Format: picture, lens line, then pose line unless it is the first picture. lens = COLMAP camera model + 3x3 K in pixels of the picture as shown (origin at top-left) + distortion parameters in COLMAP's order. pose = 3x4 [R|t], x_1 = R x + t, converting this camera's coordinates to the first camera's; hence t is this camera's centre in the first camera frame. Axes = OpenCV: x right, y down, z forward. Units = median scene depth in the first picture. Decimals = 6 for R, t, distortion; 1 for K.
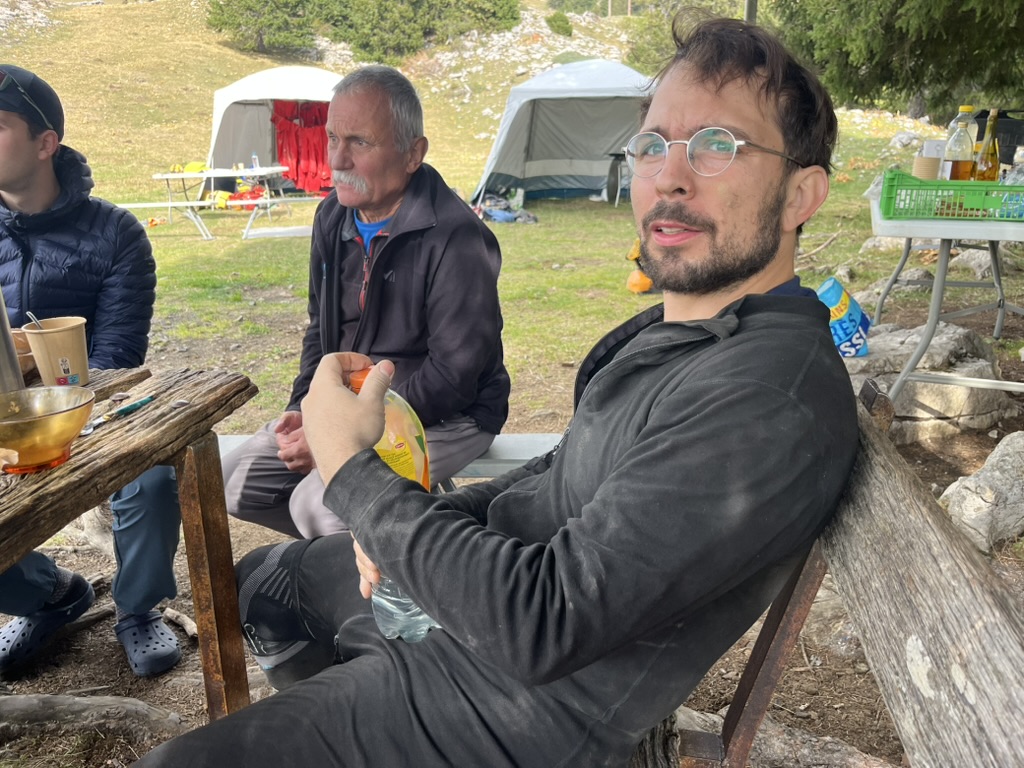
lens RADIAL K [[779.4, 0, 510.8], [0, 779.4, 391.3], [0, 0, 1]] dist [0.057716, -0.086625]
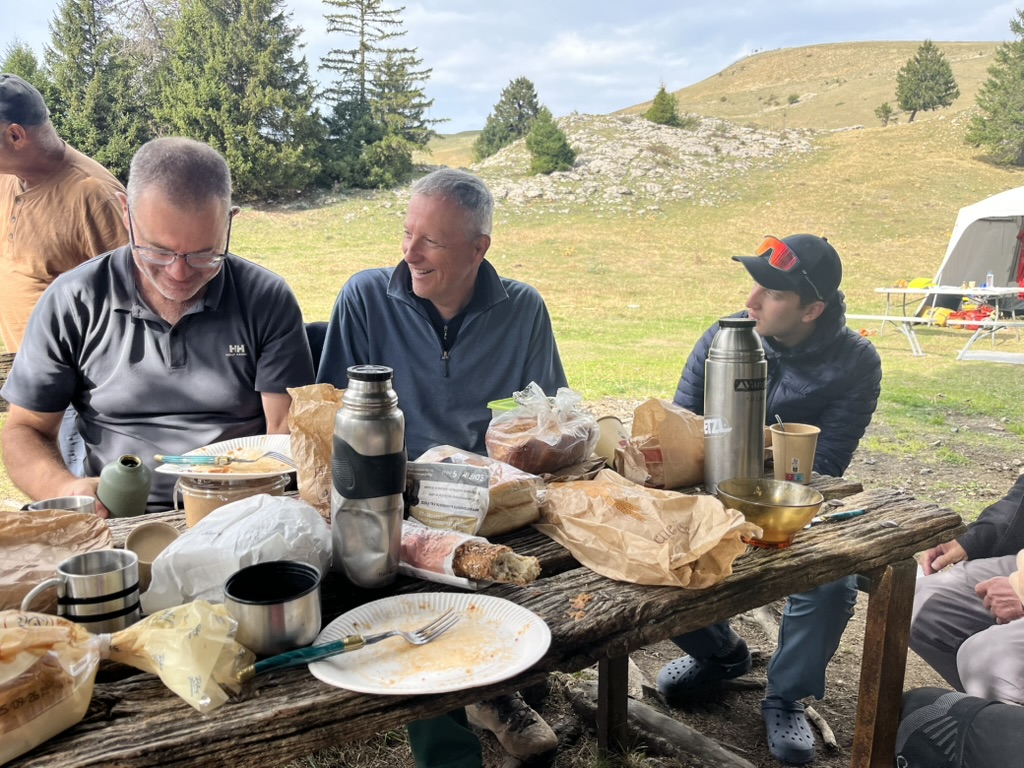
lens RADIAL K [[779.4, 0, 502.8], [0, 779.4, 386.4], [0, 0, 1]] dist [0.057716, -0.086625]
pose [[0.659866, 0.150430, -0.736171, -0.000771], [-0.251201, 0.967545, -0.027455, -0.000523], [0.708149, 0.203044, 0.676238, -0.017522]]
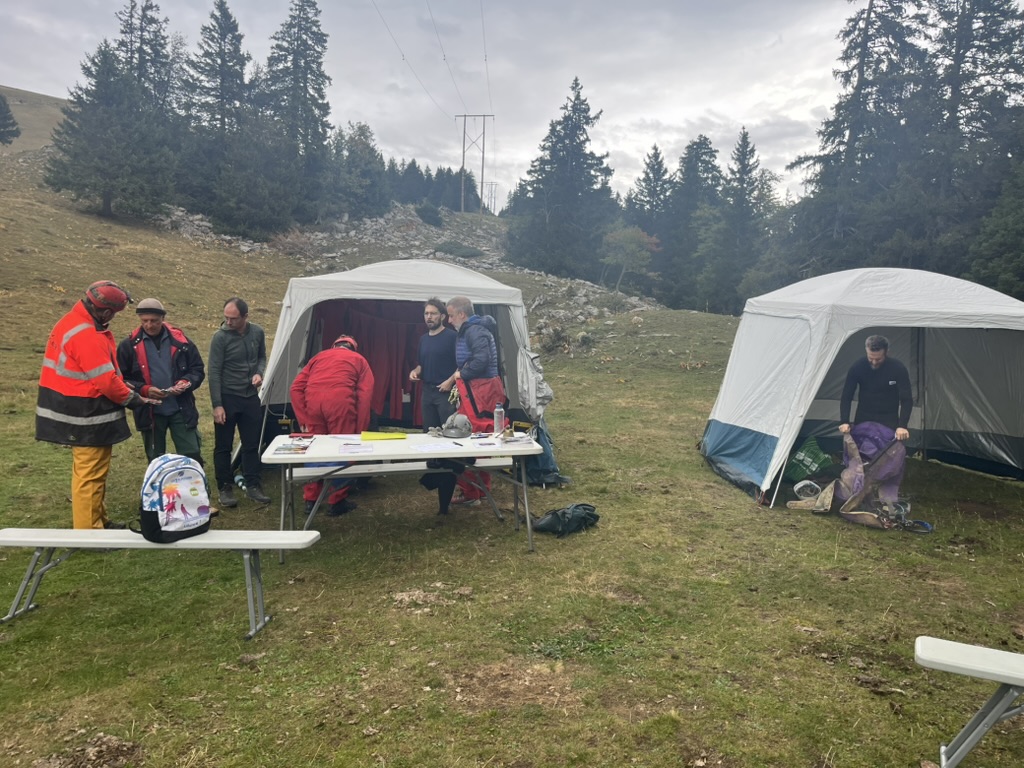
lens RADIAL K [[779.4, 0, 510.3], [0, 779.4, 378.7], [0, 0, 1]] dist [0.057716, -0.086625]
pose [[0.972309, 0.031033, 0.231629, -0.316972], [0.023781, 0.972861, -0.230165, -0.158104], [-0.232485, 0.229299, 0.945184, 0.408038]]
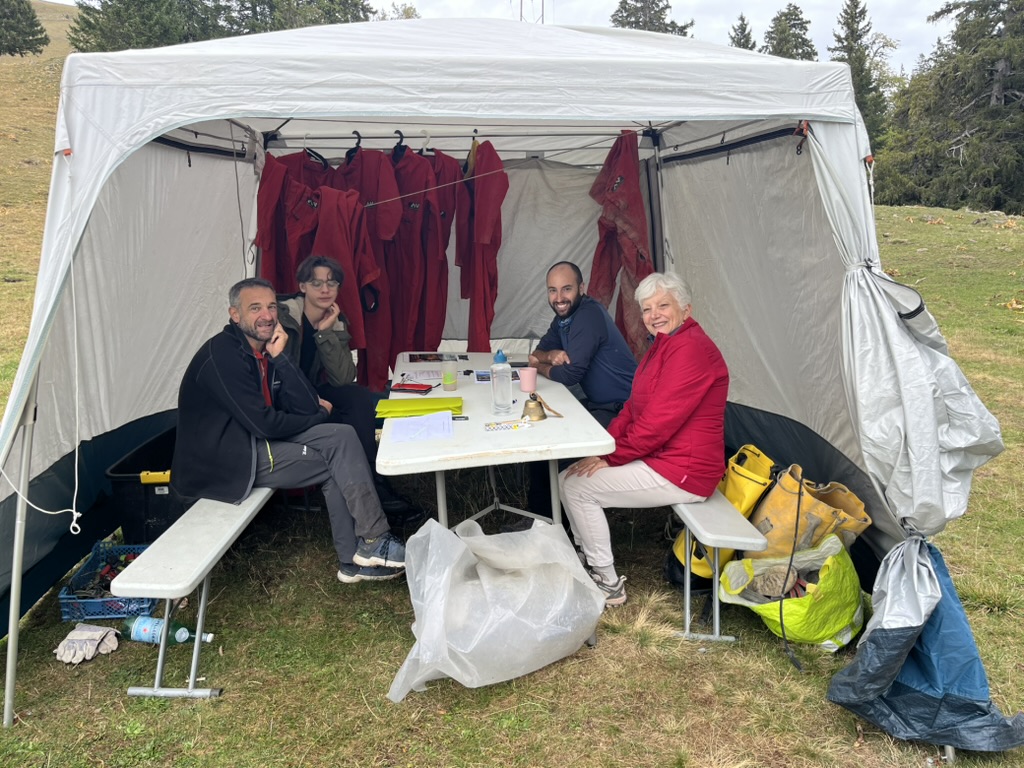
lens RADIAL K [[779.4, 0, 516.0], [0, 779.4, 374.3], [0, 0, 1]] dist [0.057716, -0.086625]
pose [[0.986490, -0.014106, 0.163213, -0.281218], [0.034687, 0.991682, -0.123948, -0.260899], [-0.160107, 0.127935, 0.978774, 0.758201]]
